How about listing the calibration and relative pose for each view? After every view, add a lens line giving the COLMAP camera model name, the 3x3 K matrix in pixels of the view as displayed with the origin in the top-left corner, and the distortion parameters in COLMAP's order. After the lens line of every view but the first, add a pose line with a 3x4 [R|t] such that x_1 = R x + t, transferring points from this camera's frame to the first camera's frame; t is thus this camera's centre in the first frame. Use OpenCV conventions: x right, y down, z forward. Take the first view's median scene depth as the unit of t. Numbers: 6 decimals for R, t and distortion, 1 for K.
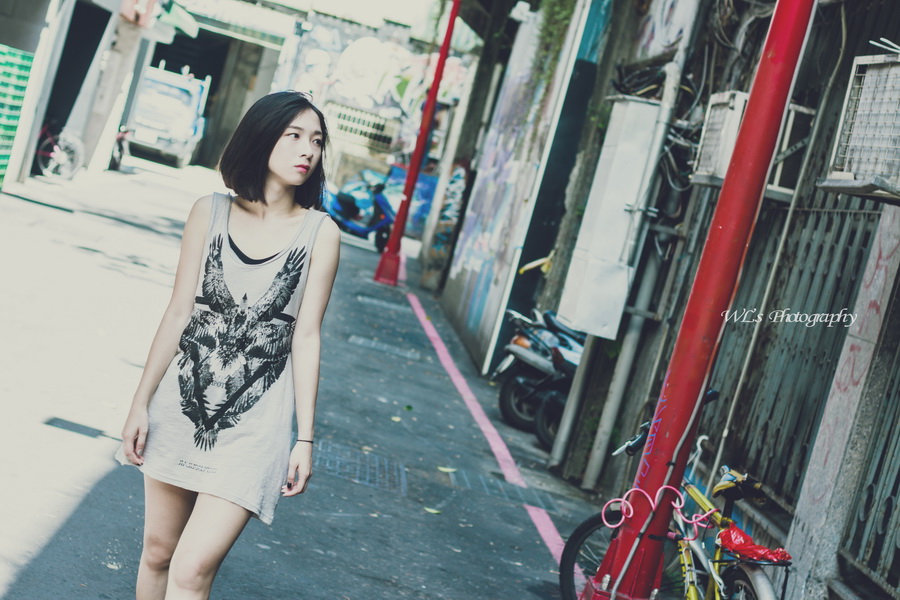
lens RADIAL K [[2104.7, 0, 450.0], [0, 2104.7, 300.0], [0, 0, 1]] dist [-0.044817, -0.209031]
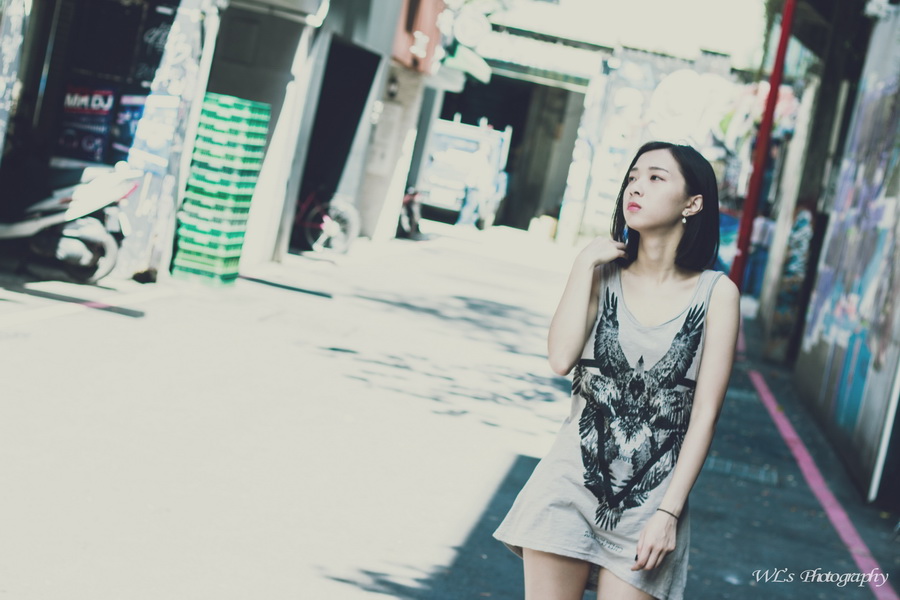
lens RADIAL K [[2133.8, 0, 450.0], [0, 2133.8, 300.0], [0, 0, 1]] dist [0.010478, 0.158479]
pose [[0.986399, -0.058296, -0.153686, -0.007673], [0.054369, 0.998081, -0.029636, -0.015306], [0.155118, 0.020877, 0.987675, 0.219002]]
